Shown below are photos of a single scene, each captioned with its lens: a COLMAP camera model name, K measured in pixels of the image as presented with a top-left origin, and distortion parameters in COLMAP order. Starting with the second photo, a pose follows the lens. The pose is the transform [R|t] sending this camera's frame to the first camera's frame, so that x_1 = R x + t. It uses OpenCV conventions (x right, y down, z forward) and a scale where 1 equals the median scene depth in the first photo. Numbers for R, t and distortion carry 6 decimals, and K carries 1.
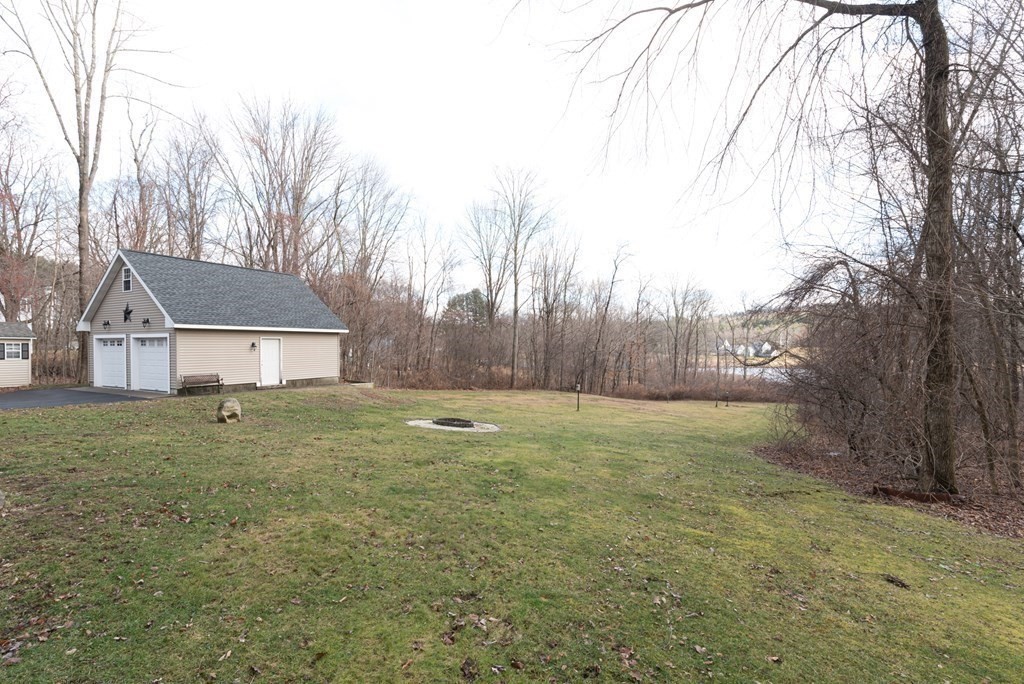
lens RADIAL K [[444.1, 0, 510.7], [0, 444.1, 344.2], [0, 0, 1]] dist [-0.000897, -0.000063]
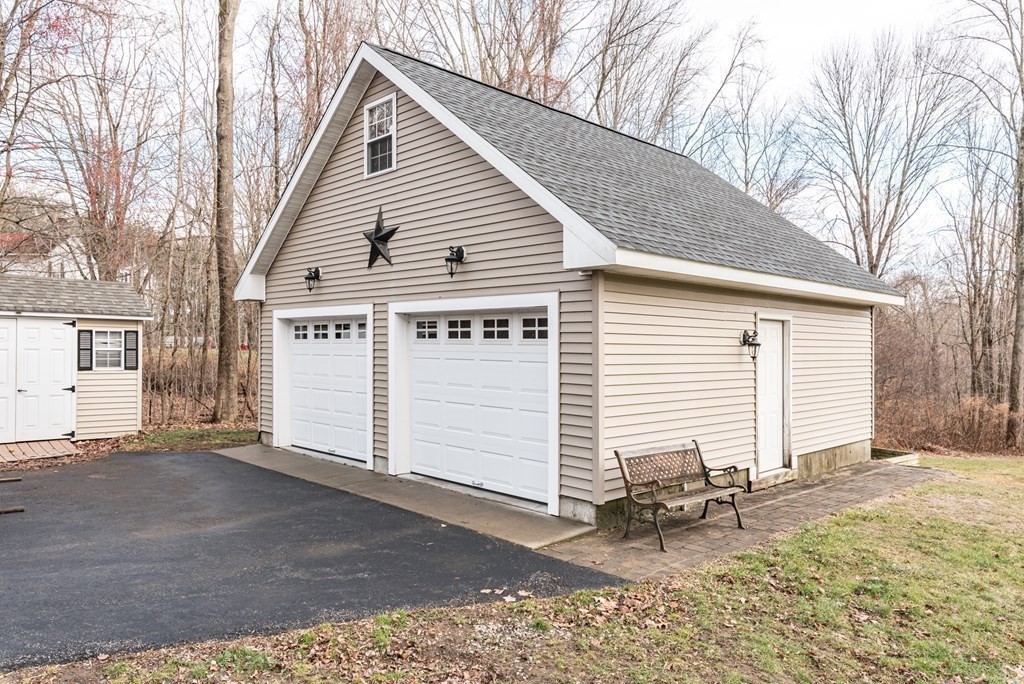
lens RADIAL K [[693.6, 0, 511.7], [0, 693.6, 342.6], [0, 0, 1]] dist [0.003451, 0.000035]
pose [[0.951069, 0.010925, -0.308787, -0.599373], [-0.012541, 0.999916, -0.003248, 0.006925], [0.308725, 0.006961, 0.951126, 0.531044]]
